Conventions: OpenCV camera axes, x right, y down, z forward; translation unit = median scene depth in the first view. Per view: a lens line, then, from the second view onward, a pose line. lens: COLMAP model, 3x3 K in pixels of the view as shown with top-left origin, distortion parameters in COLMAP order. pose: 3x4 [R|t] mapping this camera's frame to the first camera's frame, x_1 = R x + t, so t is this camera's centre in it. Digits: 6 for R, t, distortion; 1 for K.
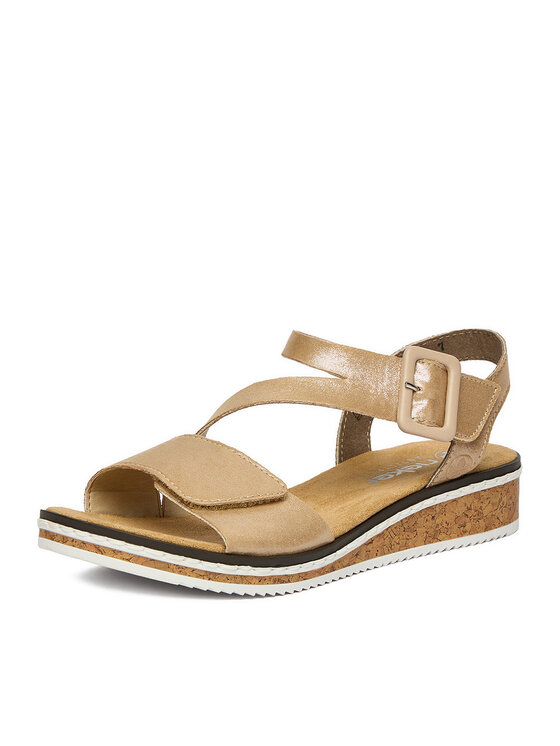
lens RADIAL K [[2198.1, 0, 280.0], [0, 2198.1, 373.0], [0, 0, 1]] dist [-1.381217, 0.149610]
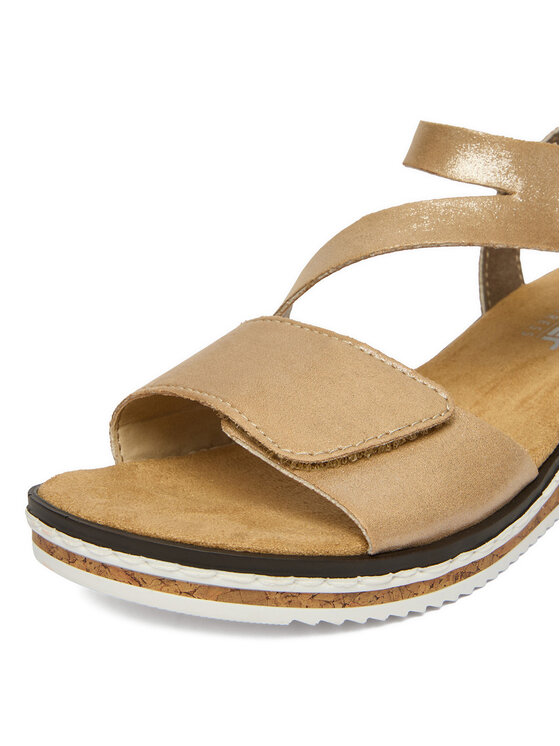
lens RADIAL K [[1168.0, 0, 280.0], [0, 1168.0, 373.0], [0, 0, 1]] dist [-0.228343, -0.027805]
pose [[0.992626, -0.119031, -0.022899, -0.033526], [0.121214, 0.974652, 0.188045, -0.017180], [-0.000065, -0.189434, 0.981893, 0.696758]]
